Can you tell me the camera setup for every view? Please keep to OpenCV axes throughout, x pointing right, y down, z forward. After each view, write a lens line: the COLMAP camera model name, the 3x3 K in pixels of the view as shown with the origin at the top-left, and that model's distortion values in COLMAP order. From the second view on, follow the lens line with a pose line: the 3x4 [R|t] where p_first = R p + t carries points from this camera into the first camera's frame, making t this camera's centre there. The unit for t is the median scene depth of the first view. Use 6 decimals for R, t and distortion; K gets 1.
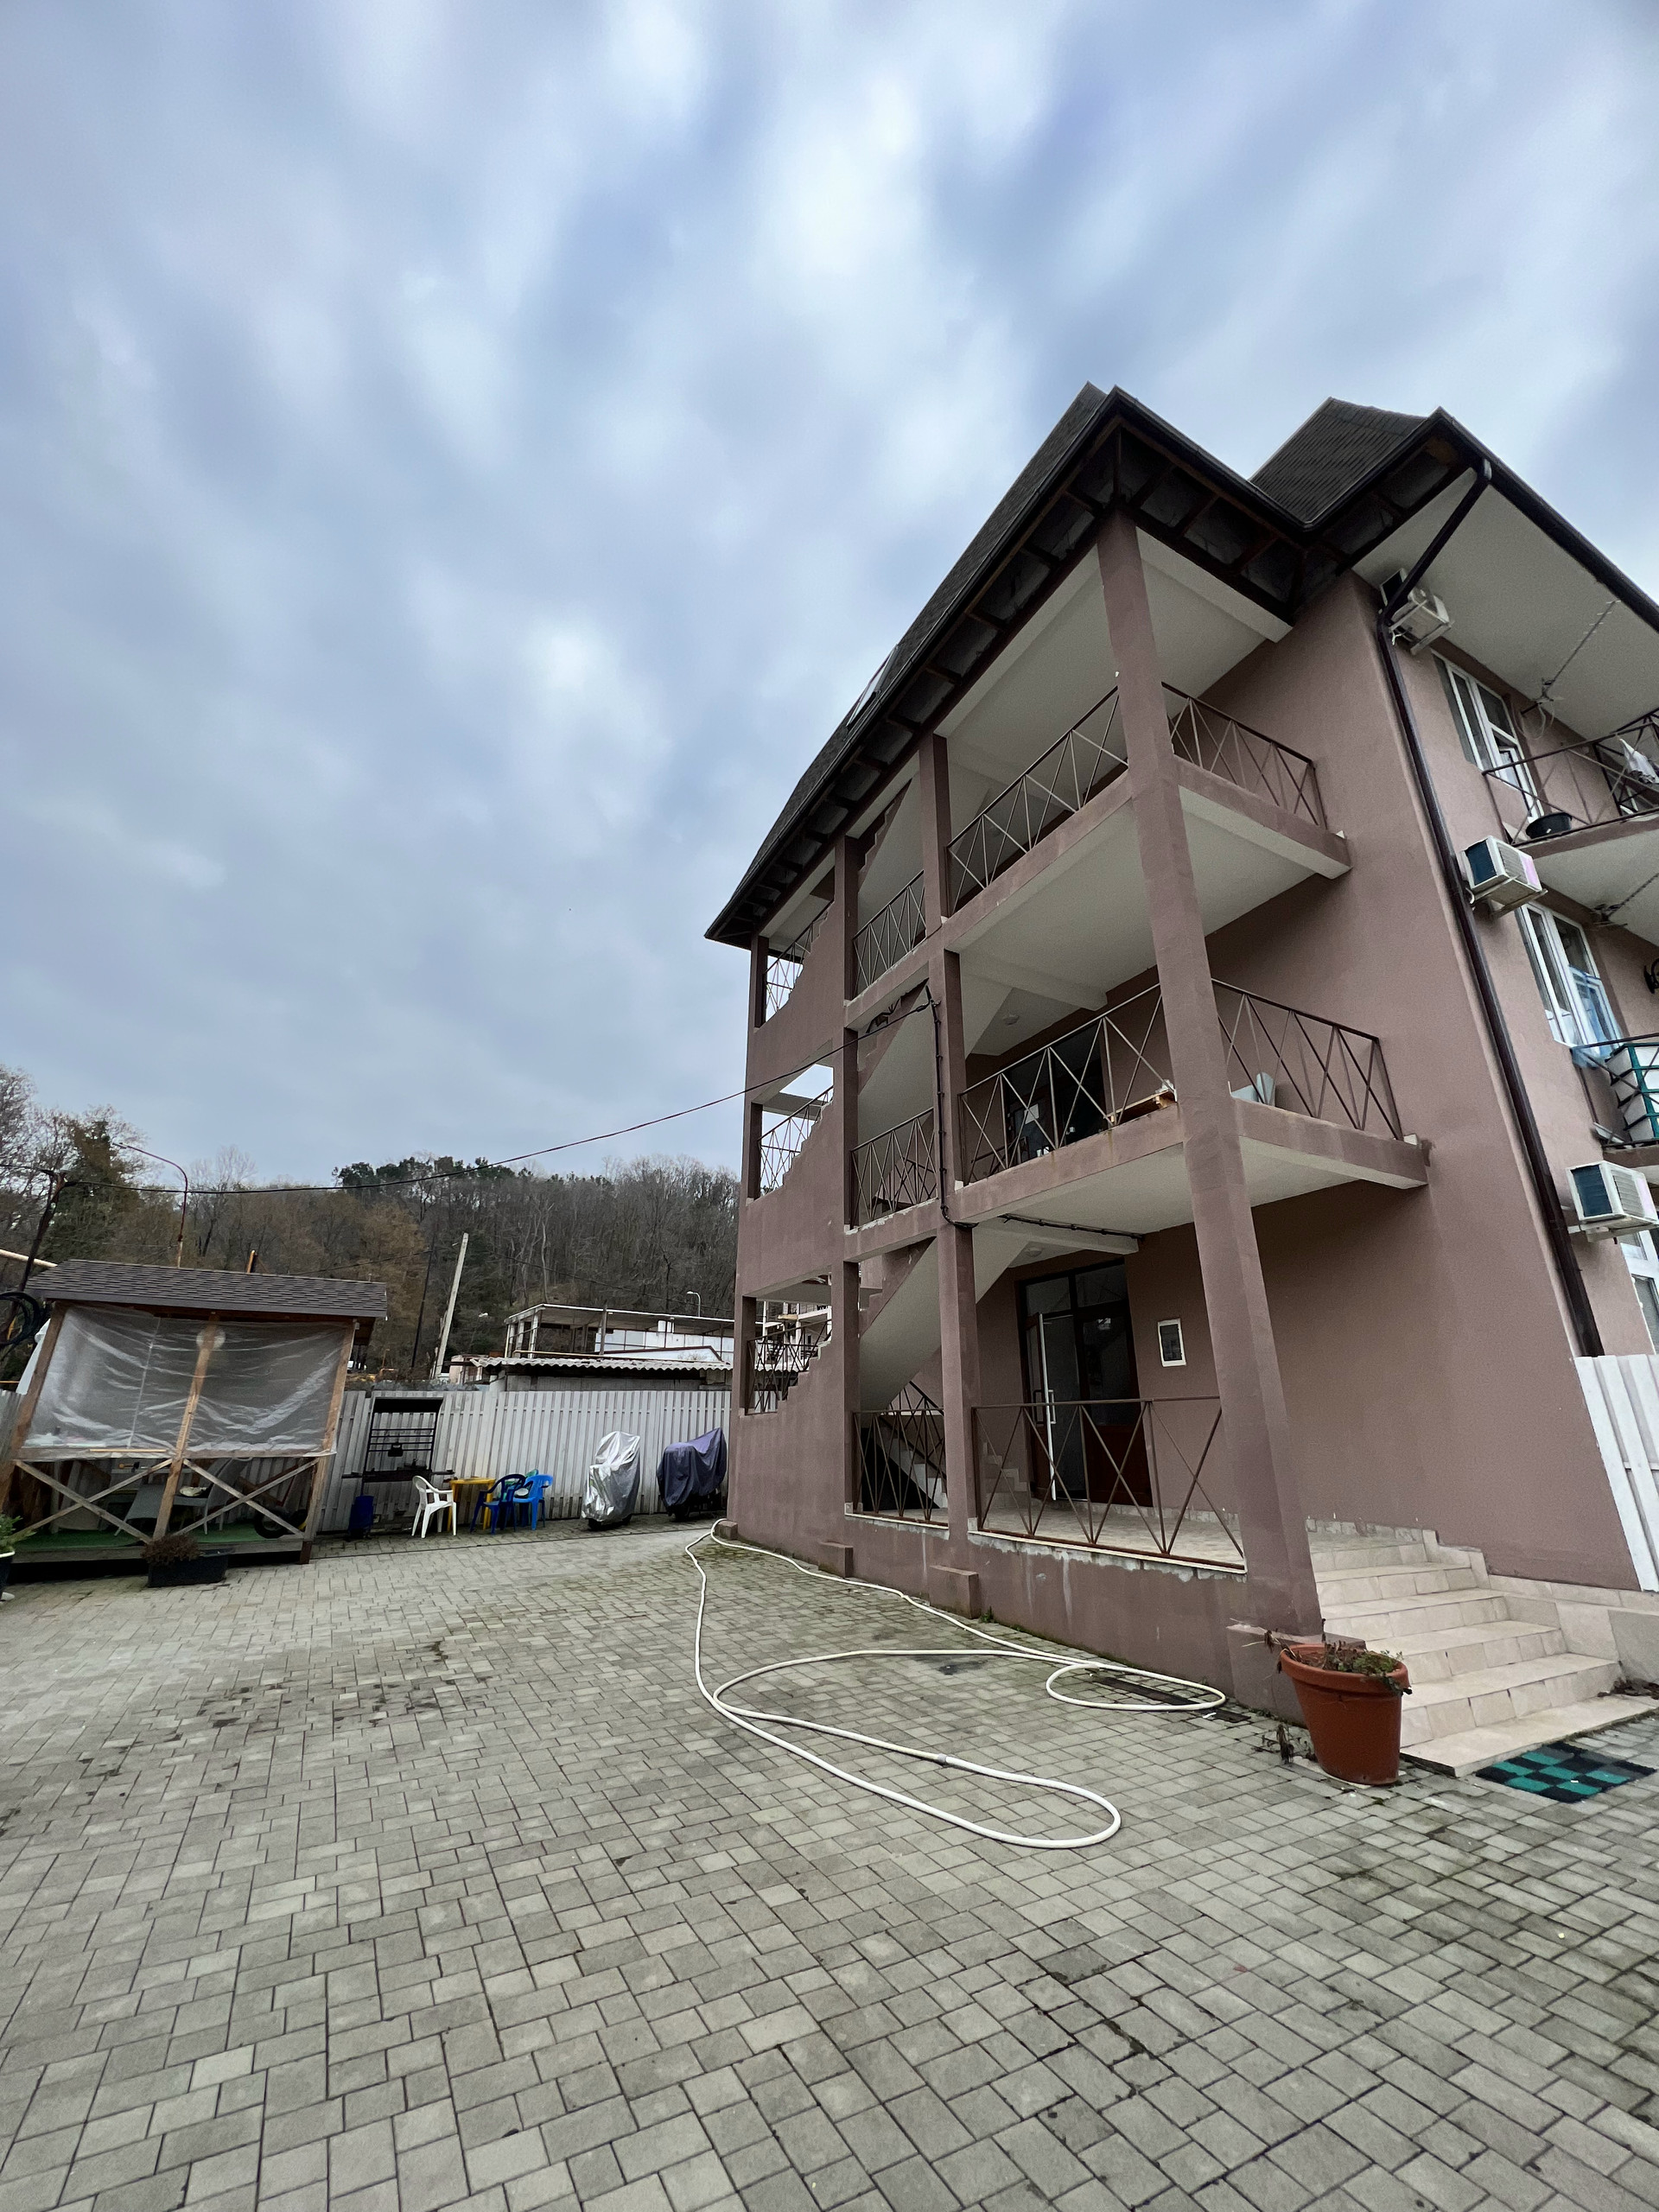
lens RADIAL K [[882.1, 0, 836.4], [0, 882.1, 1101.7], [0, 0, 1]] dist [0.010802, -0.001421]
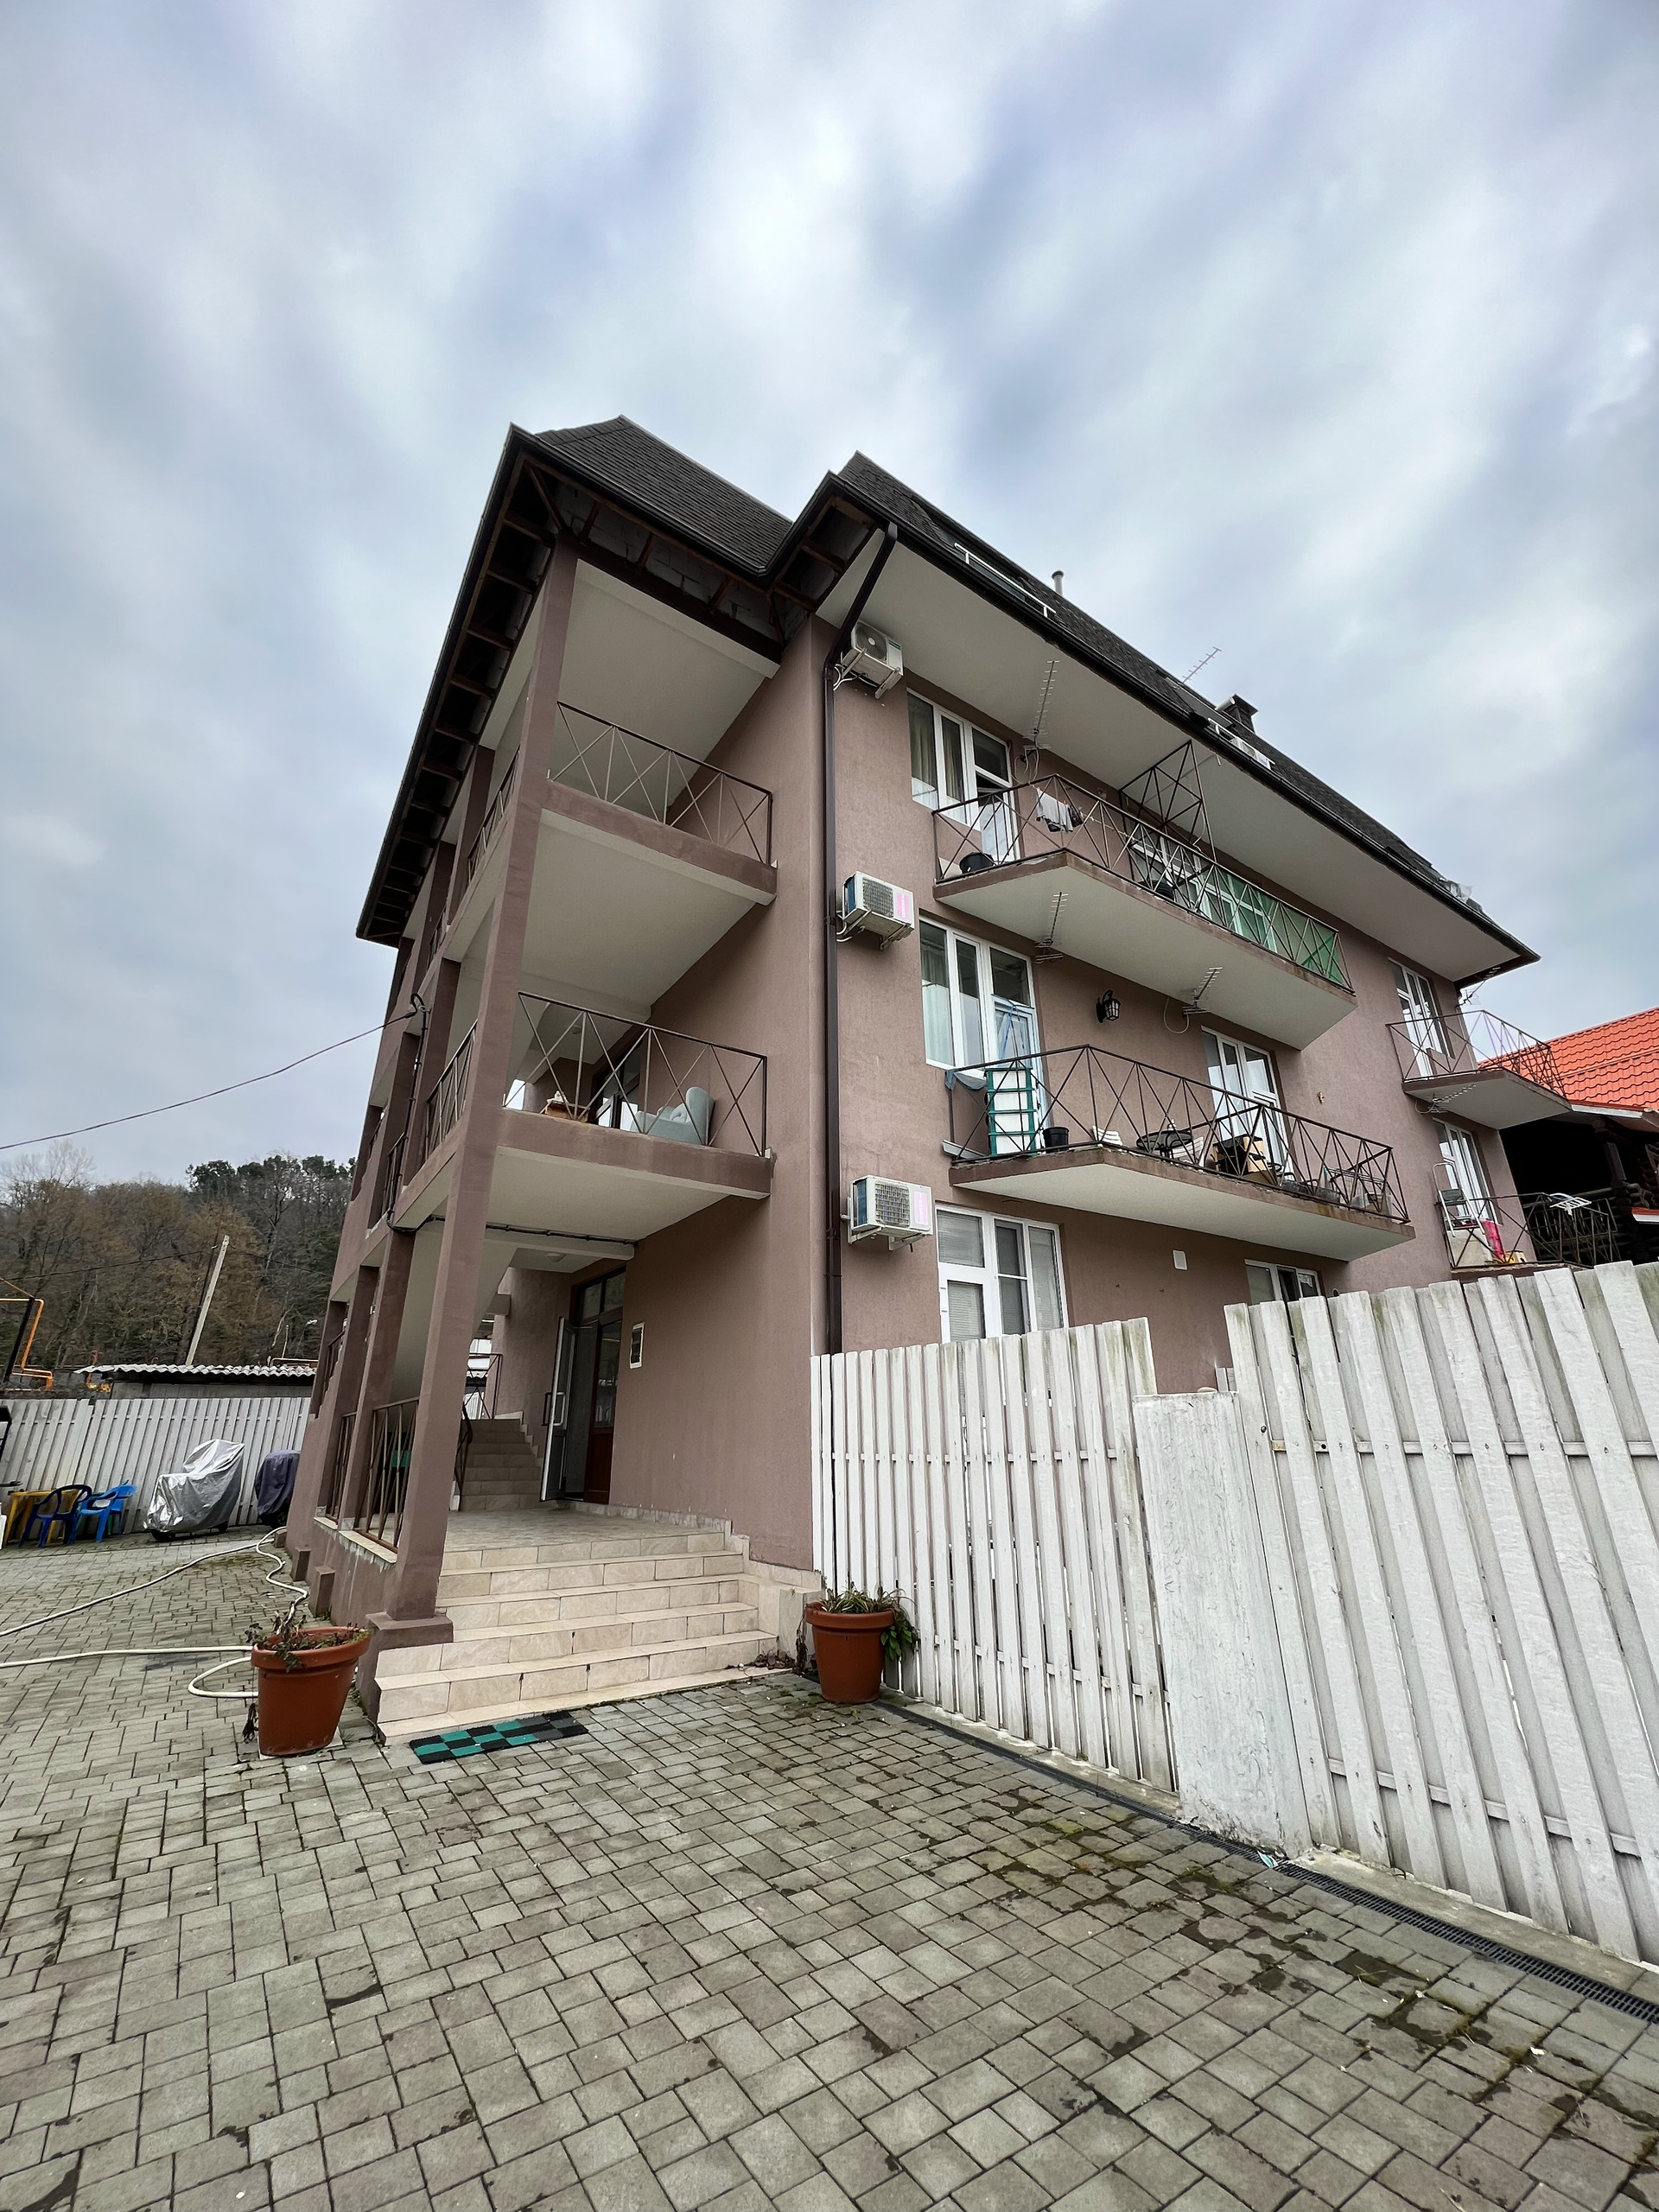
lens RADIAL K [[883.5, 0, 831.0], [0, 883.5, 1100.7], [0, 0, 1]] dist [0.001075, 0.000359]
pose [[0.995889, 0.027074, 0.086440, 0.364170], [-0.025959, 0.999565, -0.013999, -0.003177], [-0.086781, 0.011697, 0.996159, -0.034711]]
